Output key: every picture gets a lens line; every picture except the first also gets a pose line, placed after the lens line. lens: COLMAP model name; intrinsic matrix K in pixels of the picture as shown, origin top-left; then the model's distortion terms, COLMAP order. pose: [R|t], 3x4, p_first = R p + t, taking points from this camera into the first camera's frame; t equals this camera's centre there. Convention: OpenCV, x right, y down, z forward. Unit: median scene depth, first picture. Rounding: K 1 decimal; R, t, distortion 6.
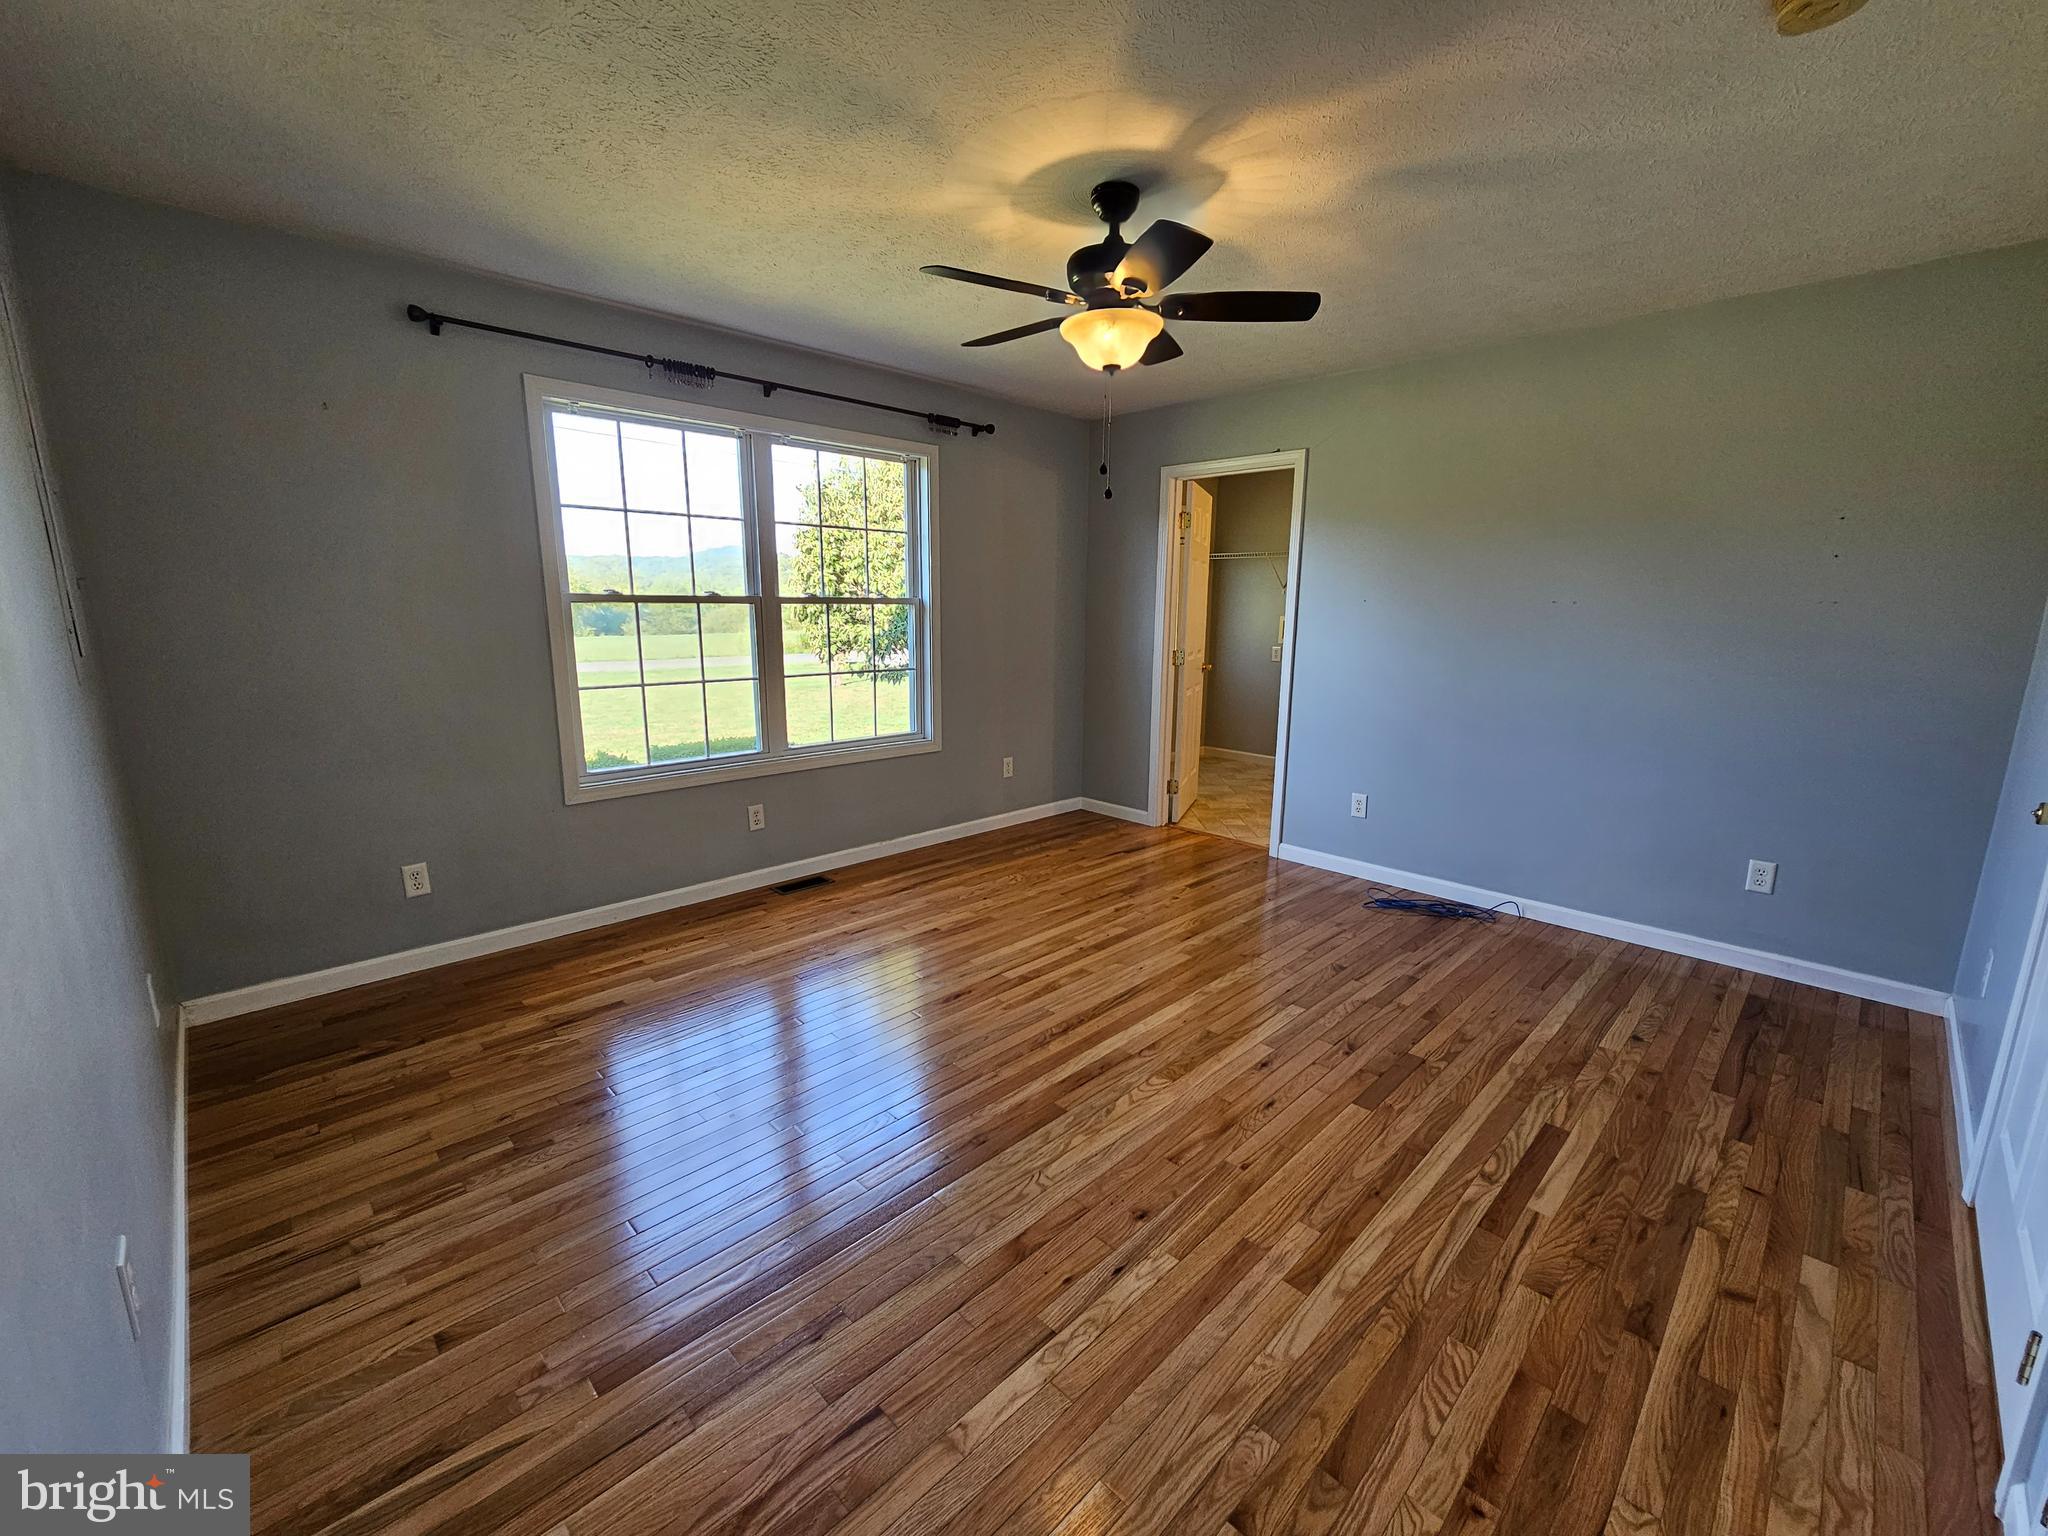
lens RADIAL K [[839.7, 0, 1032.9], [0, 839.7, 766.5], [0, 0, 1]] dist [-0.000833, 0.000882]
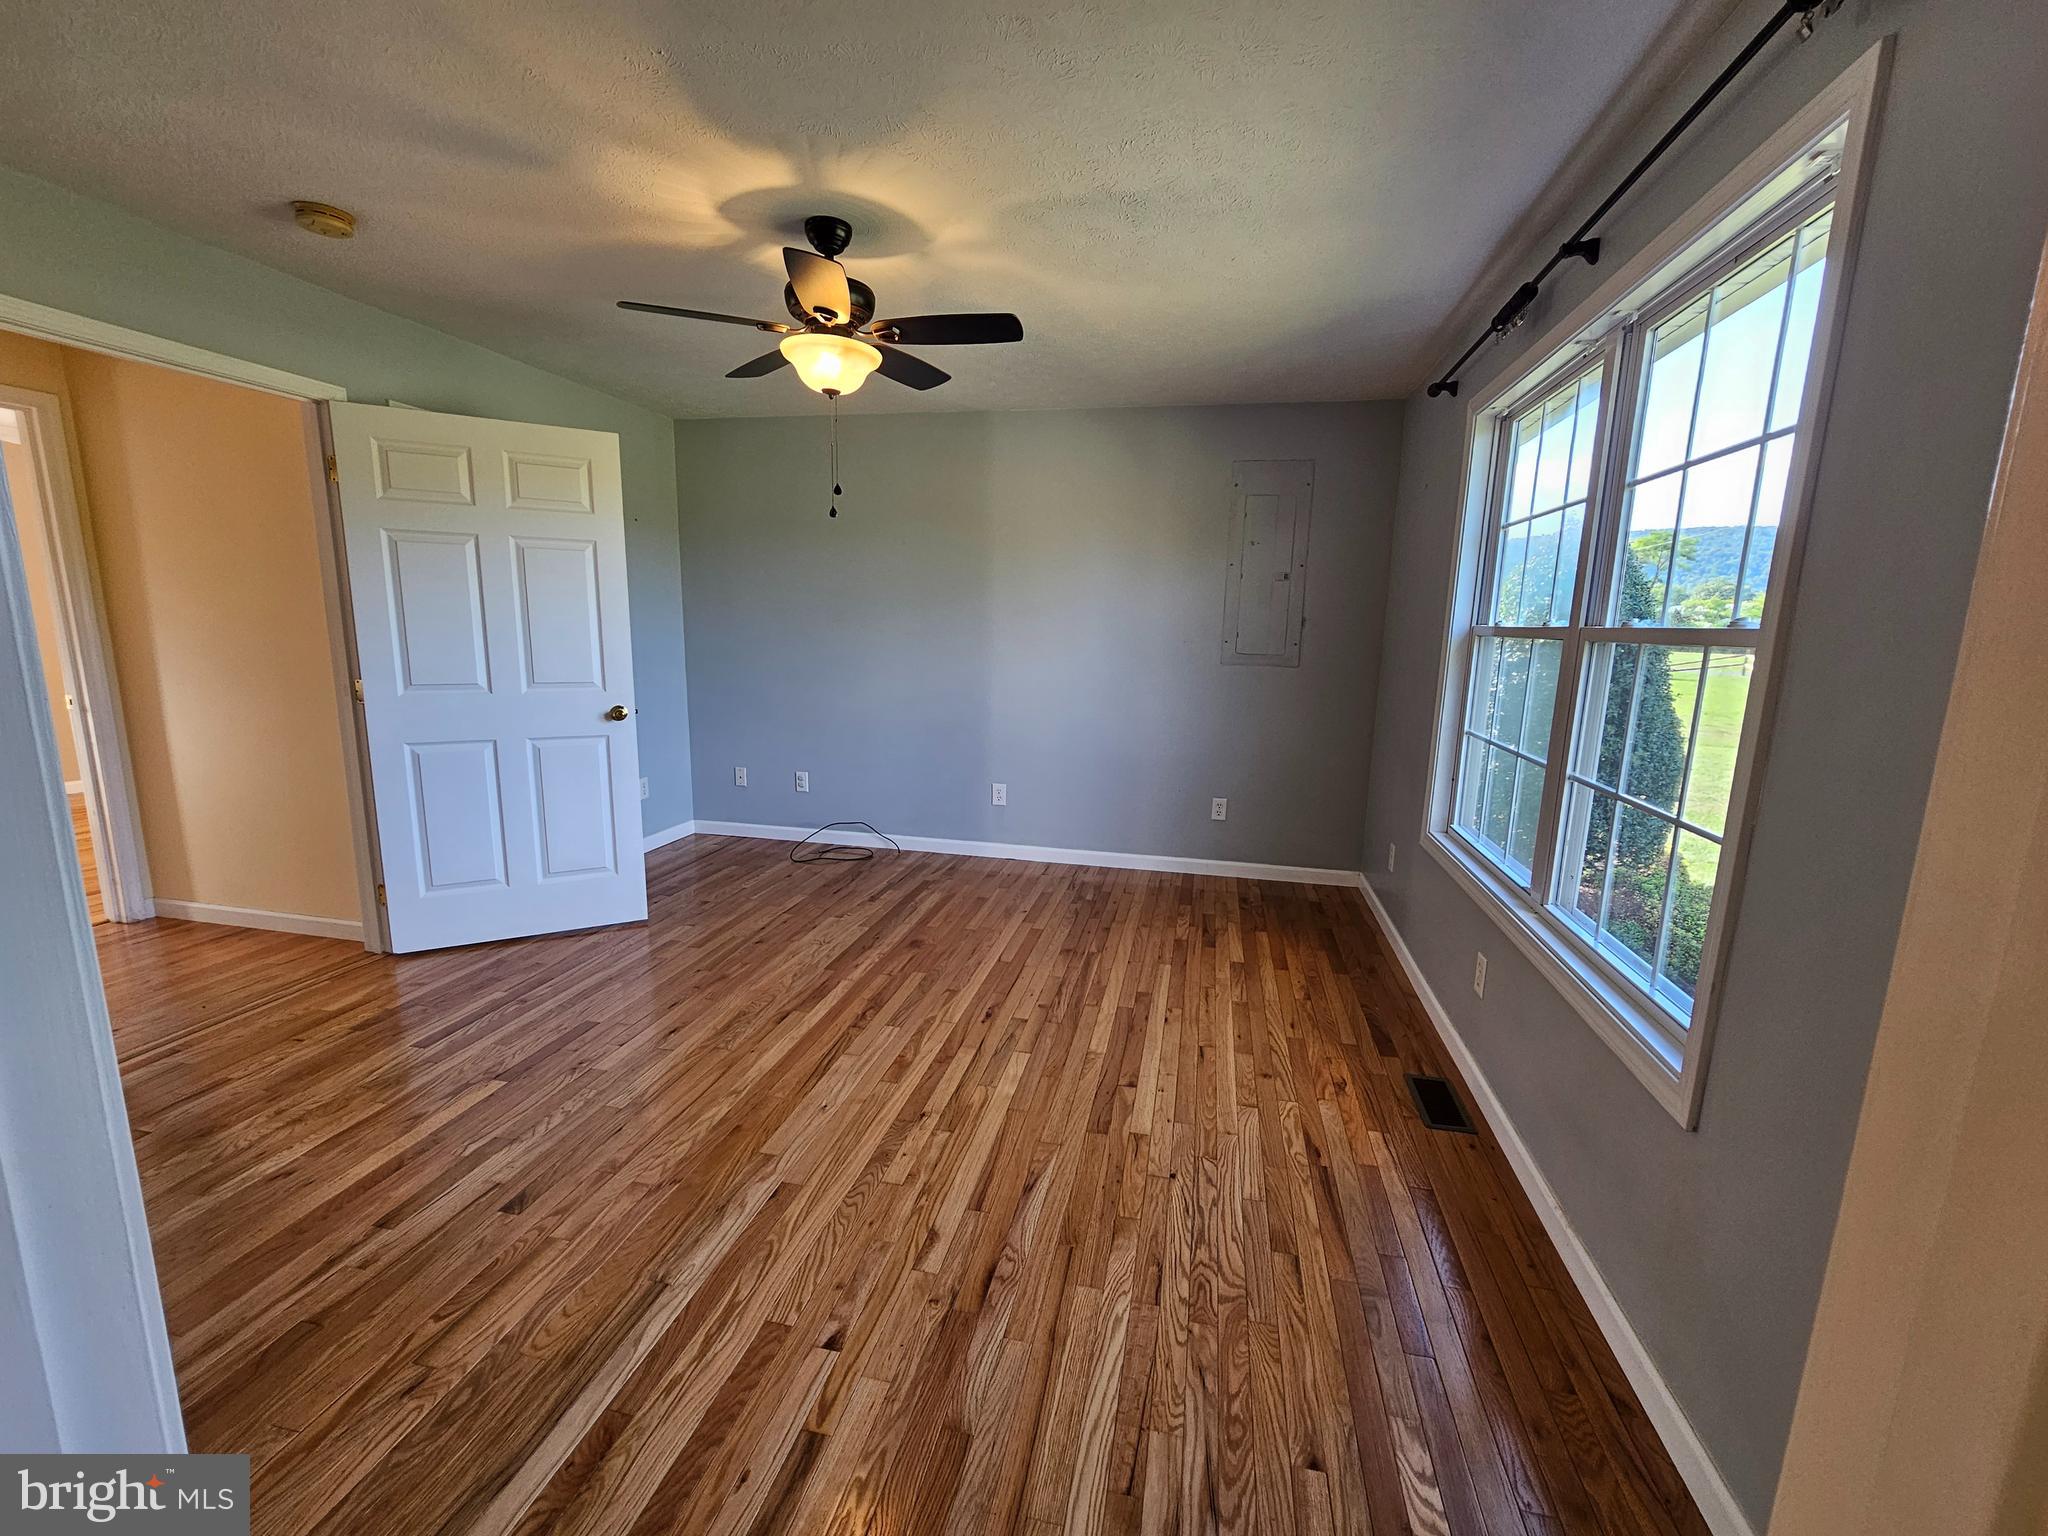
lens RADIAL K [[839.7, 0, 1032.6], [0, 839.7, 771.1], [0, 0, 1]] dist [-0.000833, 0.000882]
pose [[-0.838466, 0.067565, -0.540750, 0.384489], [-0.133873, 0.936340, 0.324571, -0.327309], [0.528255, 0.344533, -0.776043, 1.688245]]
